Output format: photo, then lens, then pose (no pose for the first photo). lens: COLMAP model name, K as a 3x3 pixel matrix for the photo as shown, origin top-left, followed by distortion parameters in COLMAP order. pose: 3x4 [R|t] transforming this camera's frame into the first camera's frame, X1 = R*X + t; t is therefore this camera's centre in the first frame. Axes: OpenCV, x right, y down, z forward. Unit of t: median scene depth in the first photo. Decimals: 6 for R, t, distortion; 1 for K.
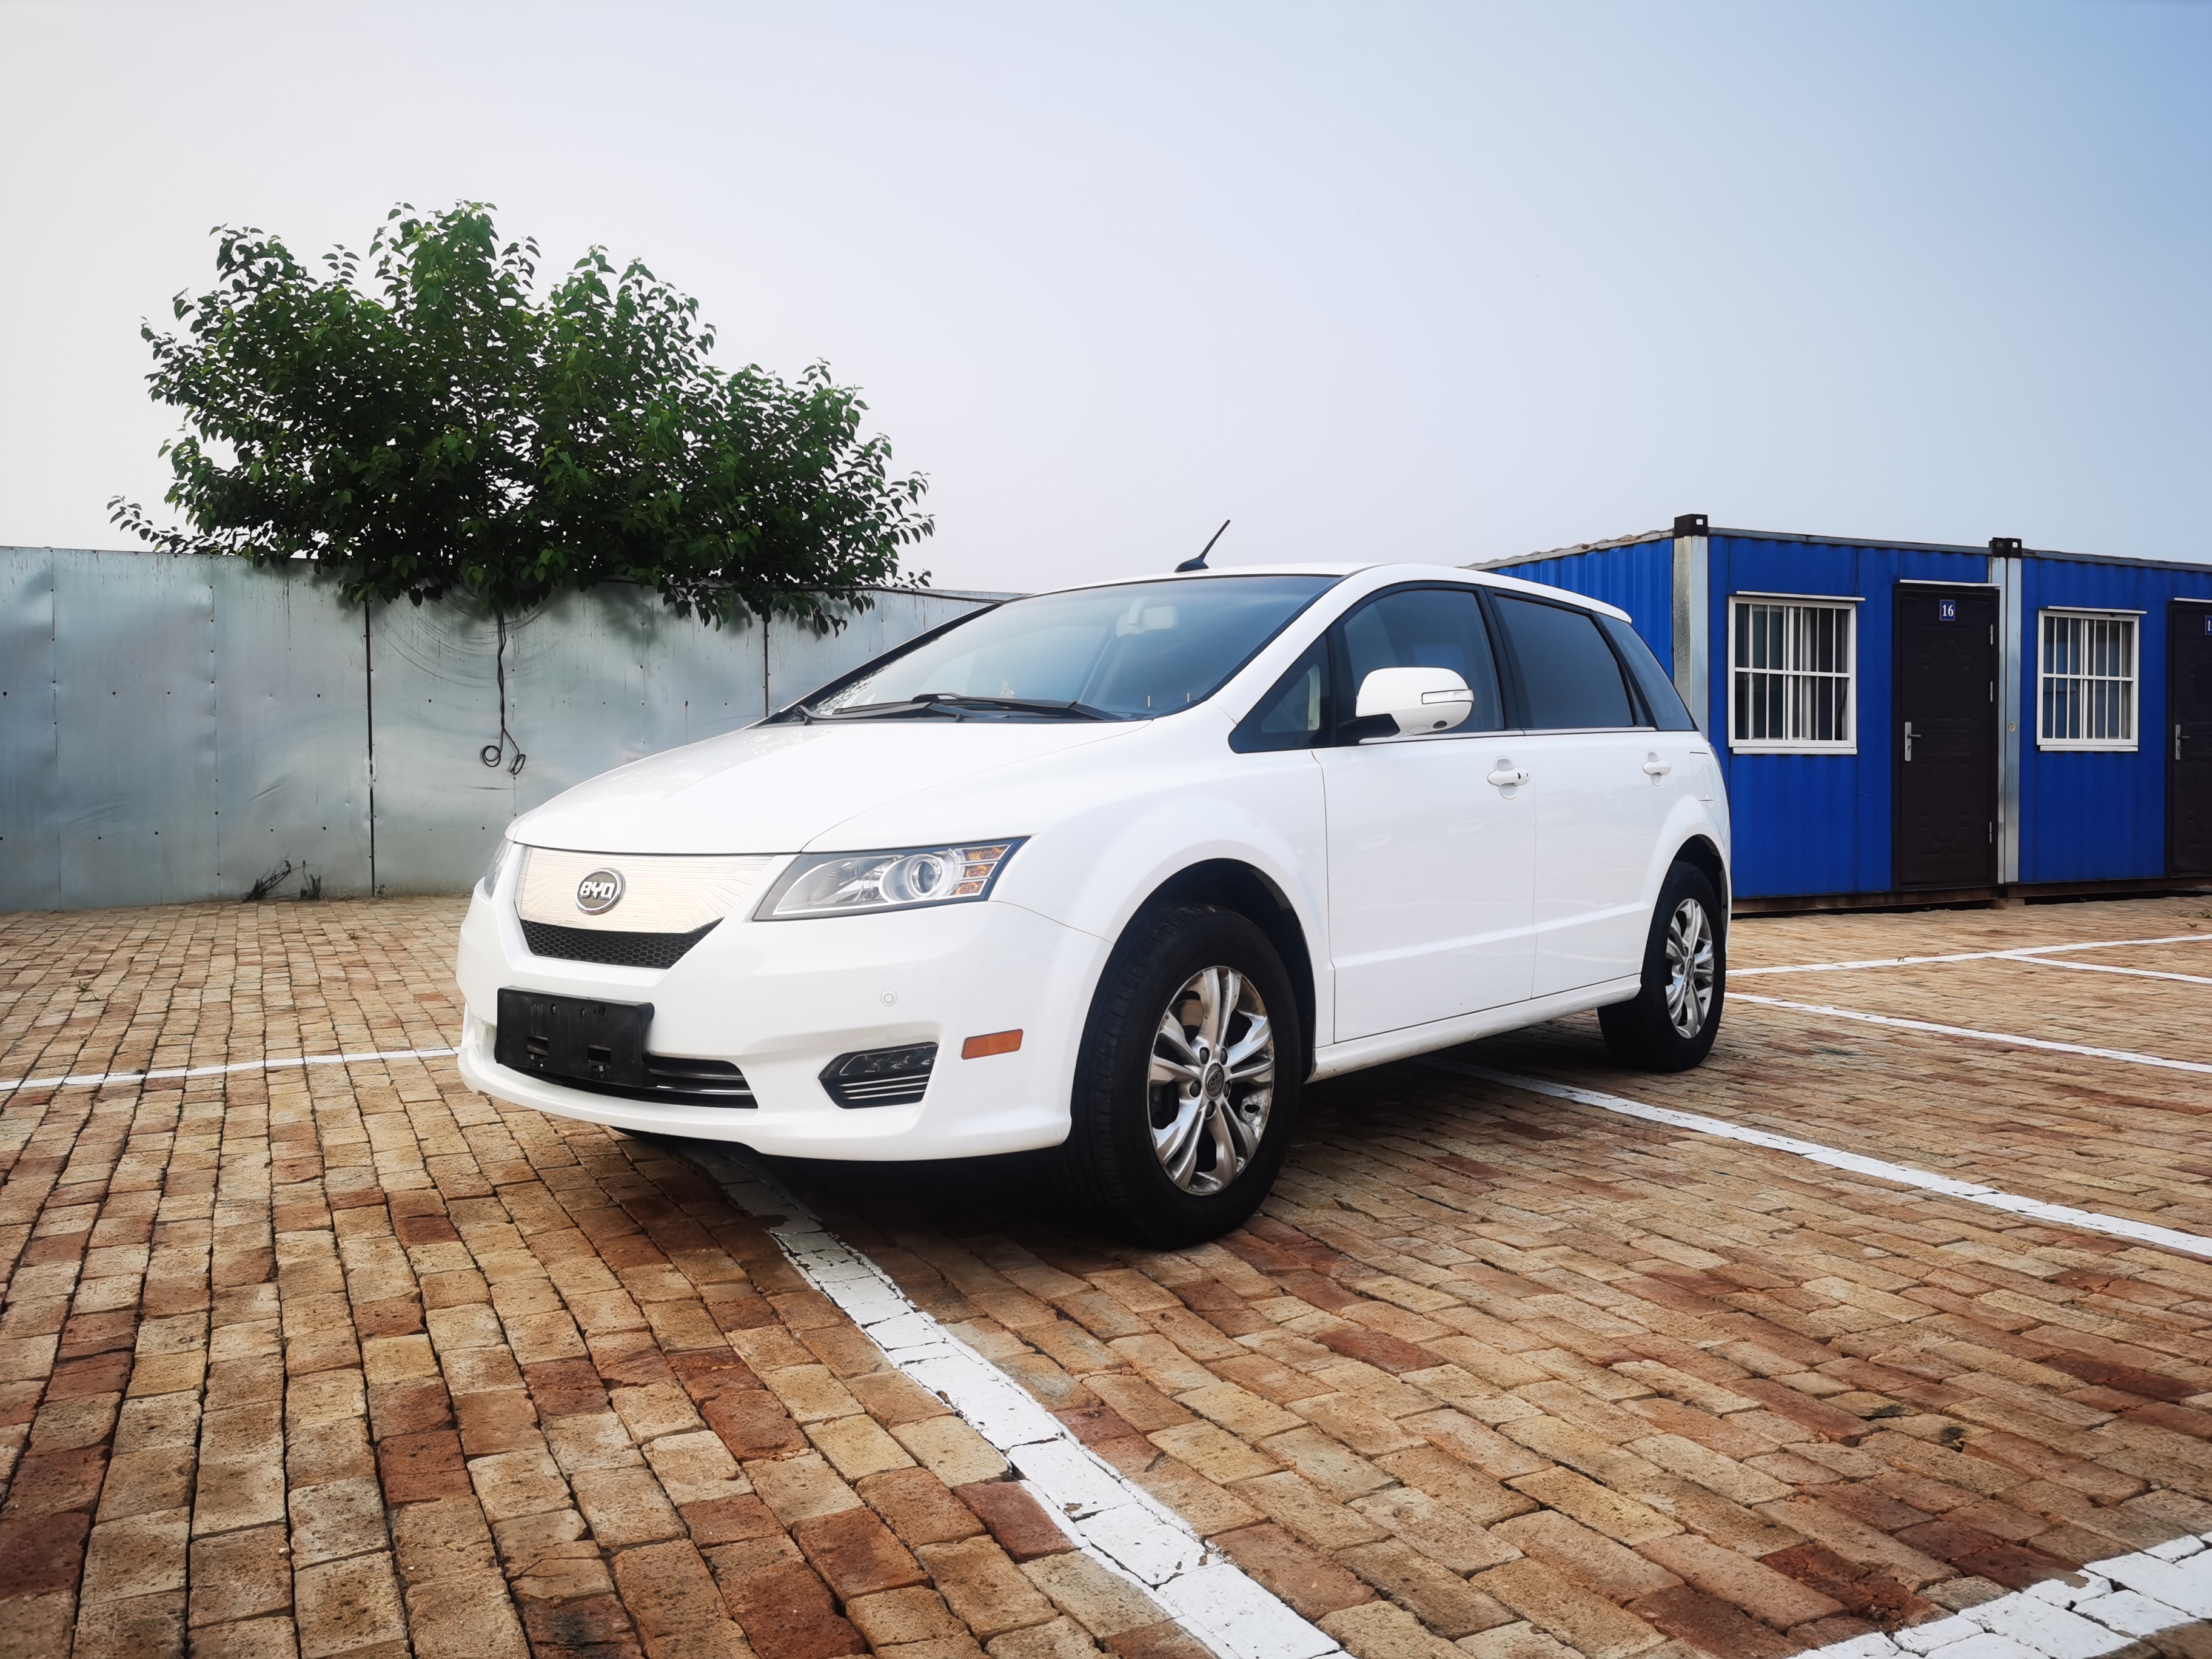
lens RADIAL K [[1719.0, 0, 1106.0], [0, 1719.0, 829.5], [0, 0, 1]] dist [0.022042, -0.055859]
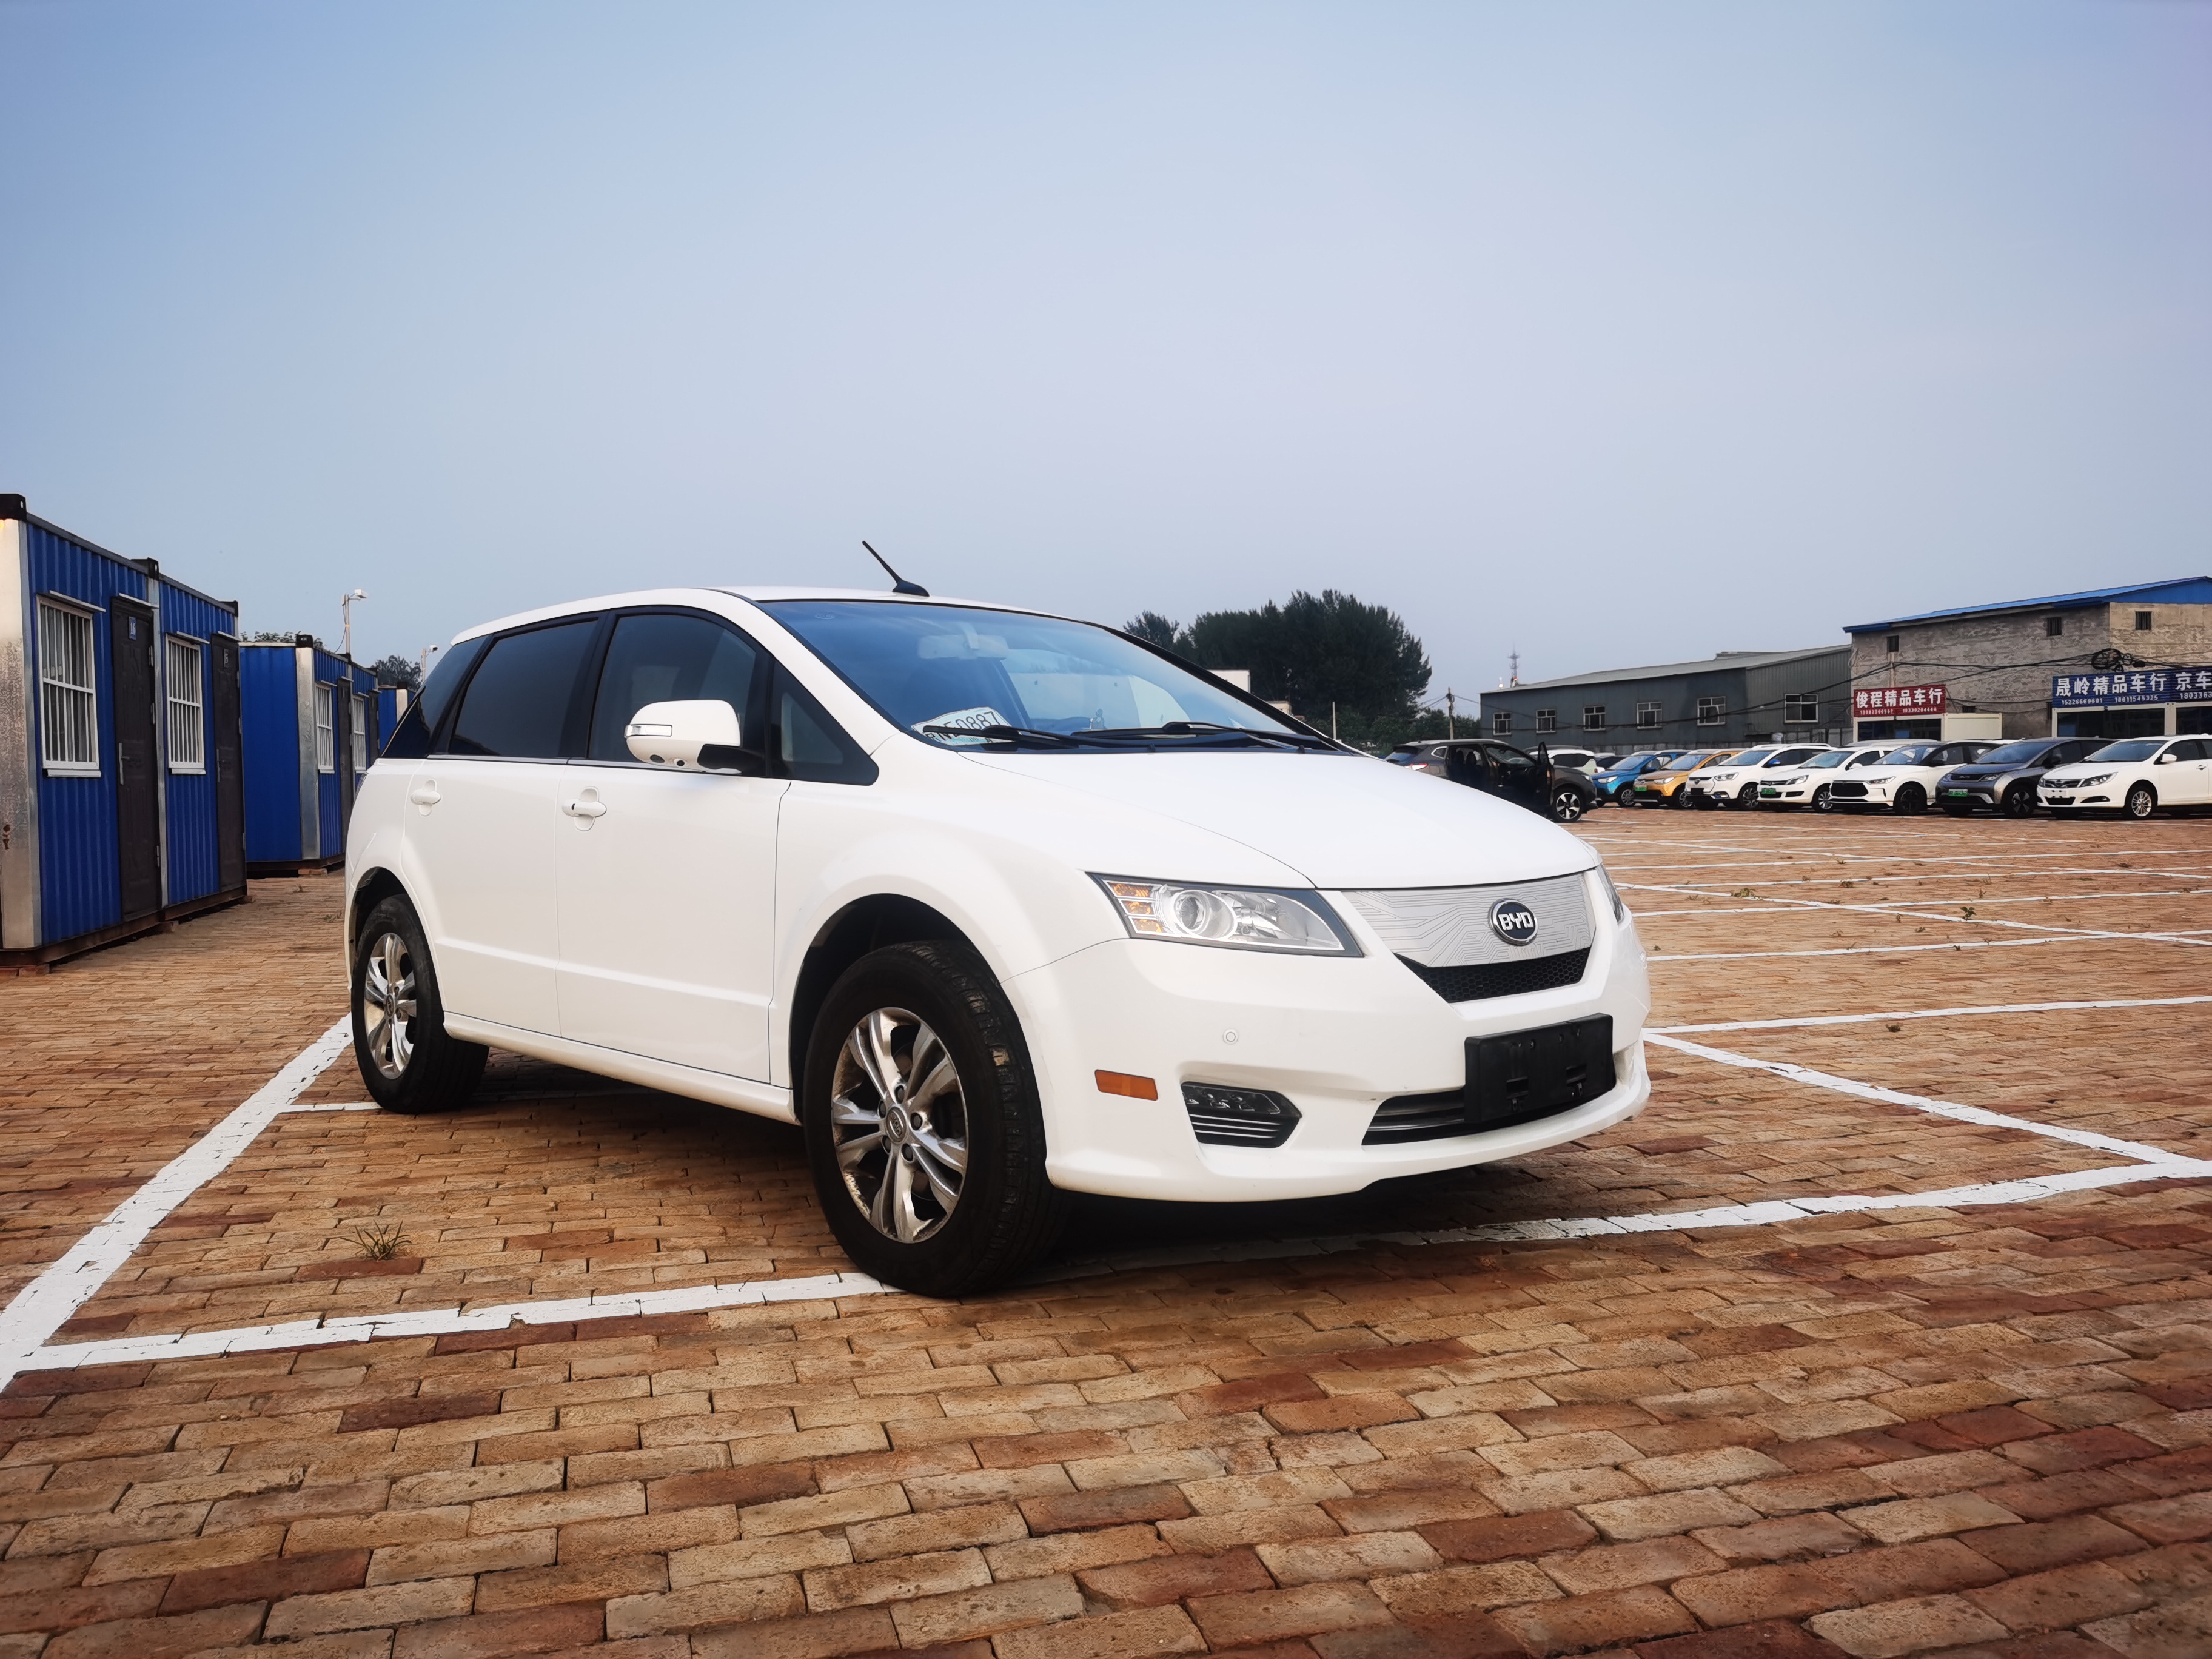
lens RADIAL K [[1719.0, 0, 1106.0], [0, 1719.0, 829.5], [0, 0, 1]] dist [0.022042, -0.055859]
pose [[0.172987, -0.028233, 0.984519, -1.473307], [0.039311, 0.998990, 0.021741, -0.055131], [-0.984139, 0.034942, 0.173922, 1.180232]]
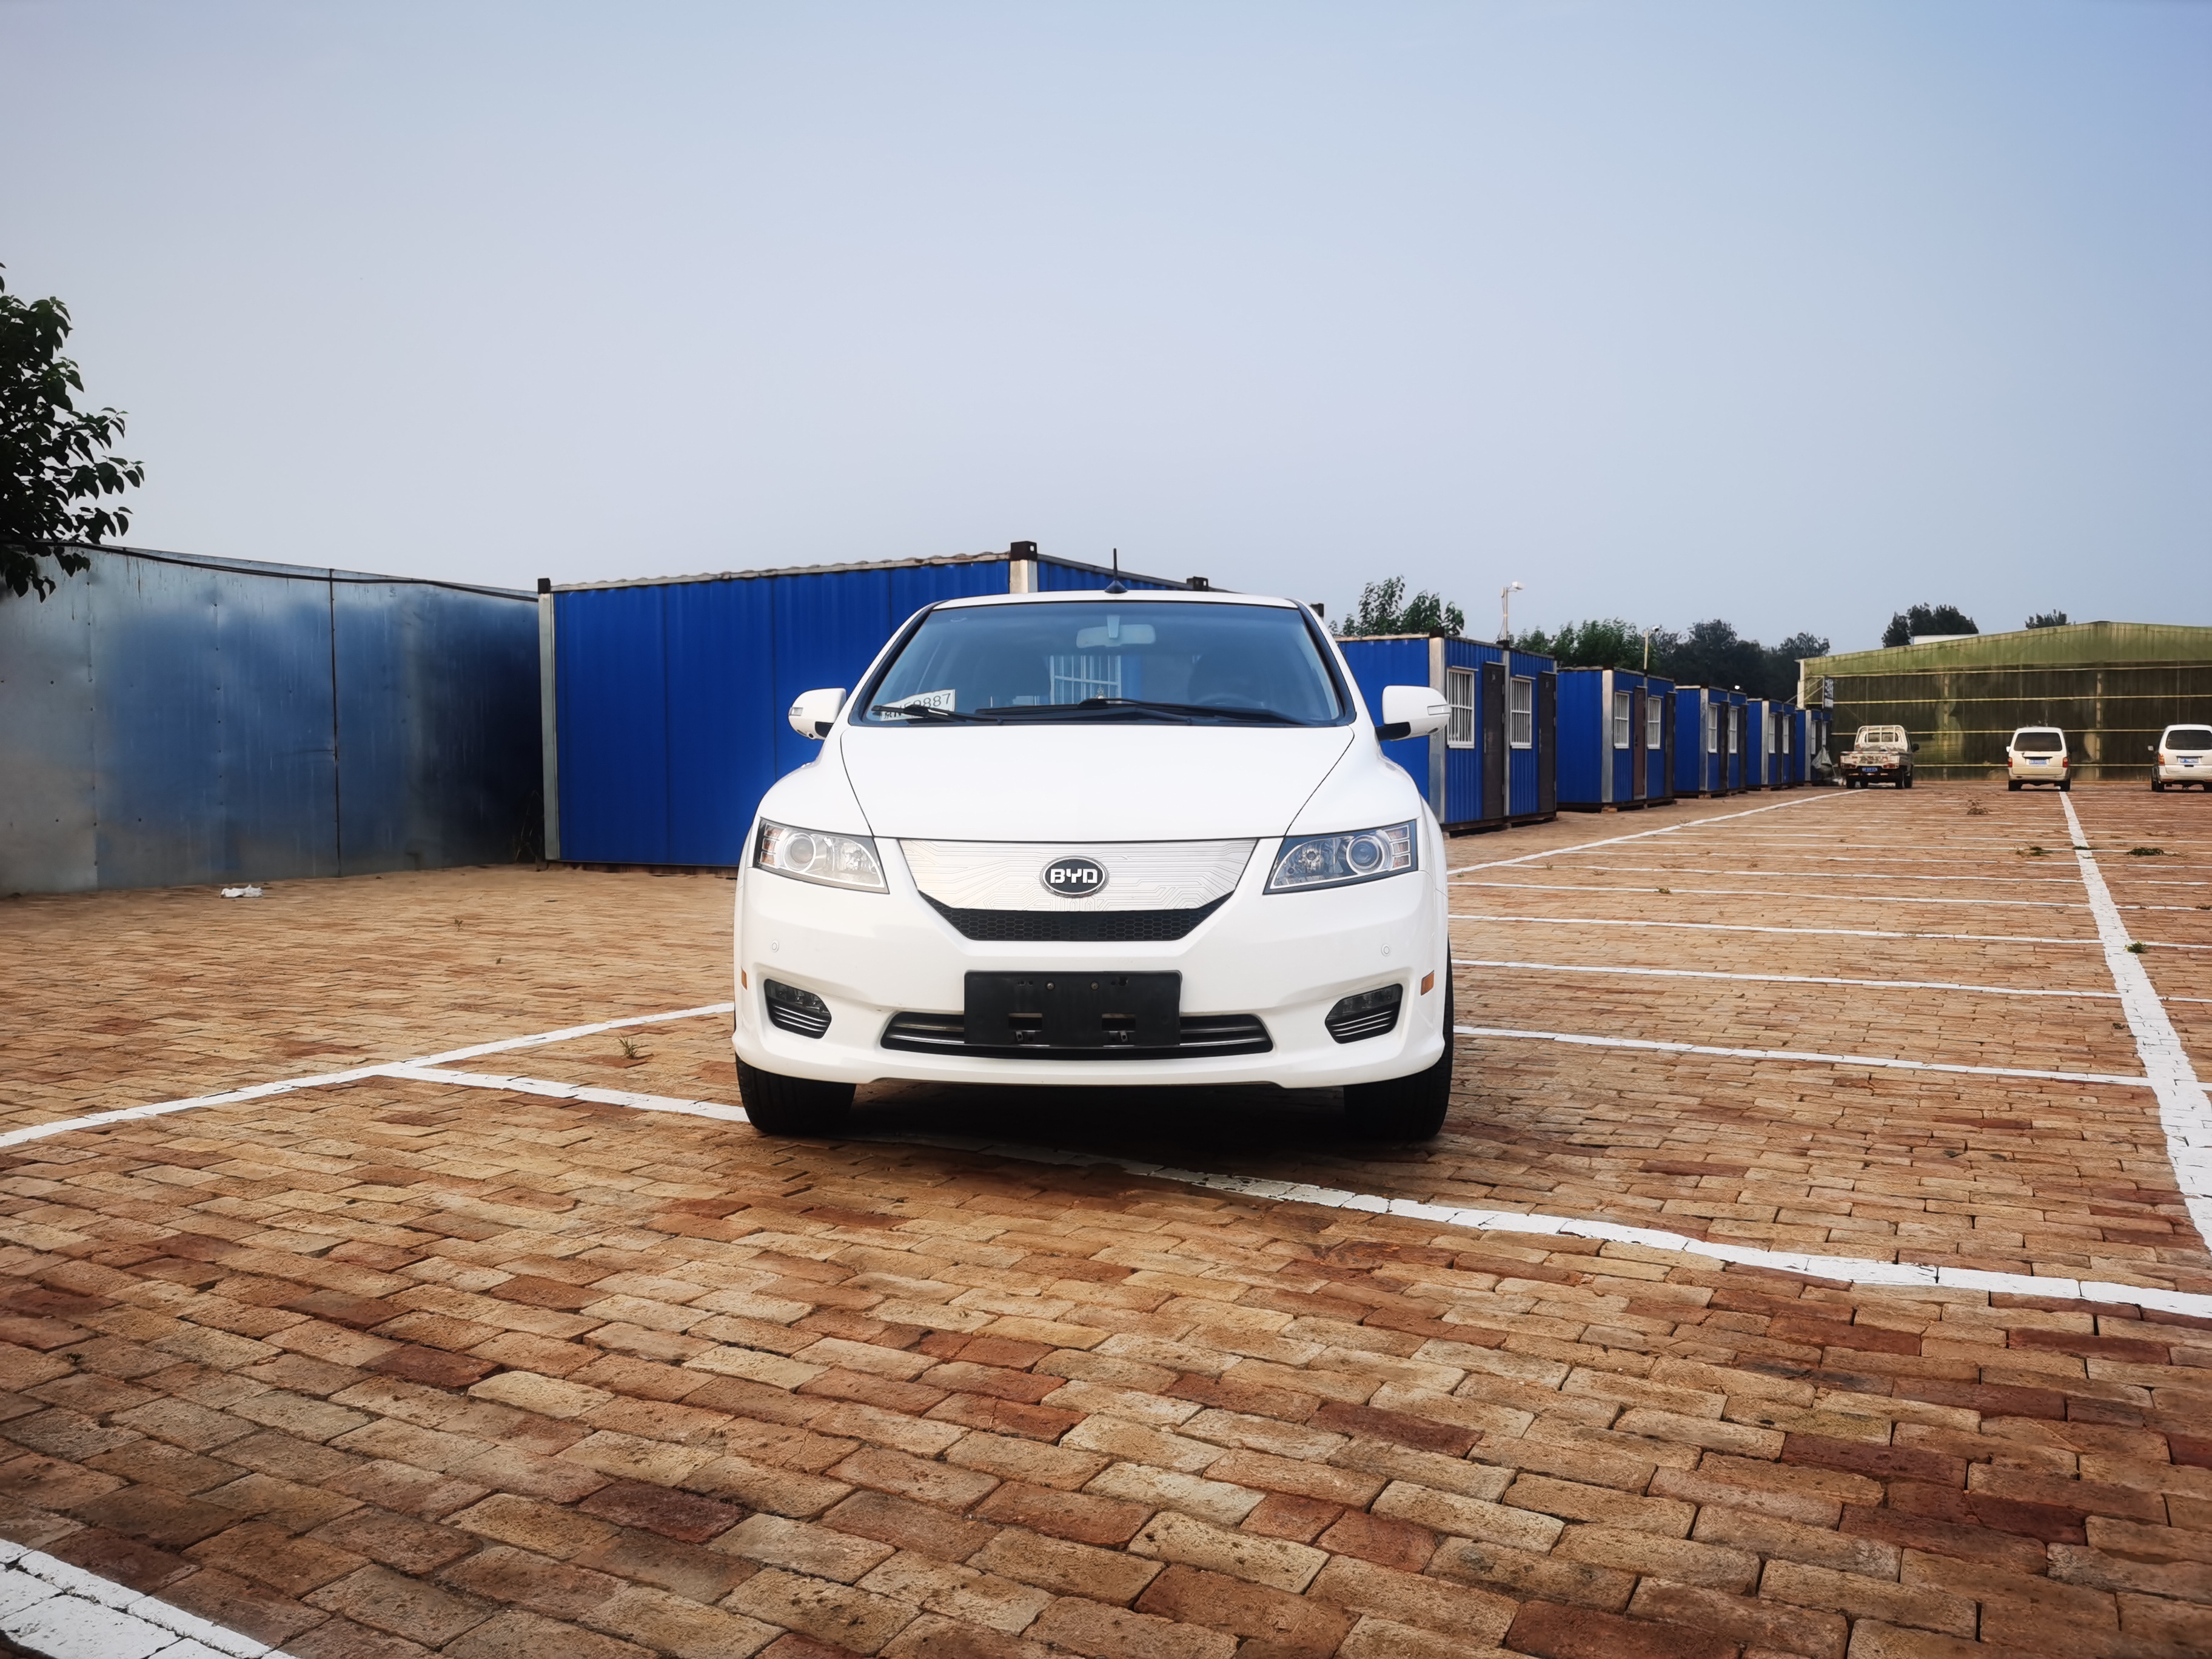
lens RADIAL K [[1738.3, 0, 1098.9], [0, 1738.3, 829.6], [0, 0, 1]] dist [0.027504, -0.005017]
pose [[0.817868, -0.020601, 0.575038, -1.031373], [0.017741, 0.999787, 0.010585, -0.007146], [-0.575133, 0.001545, 0.818058, 0.083760]]
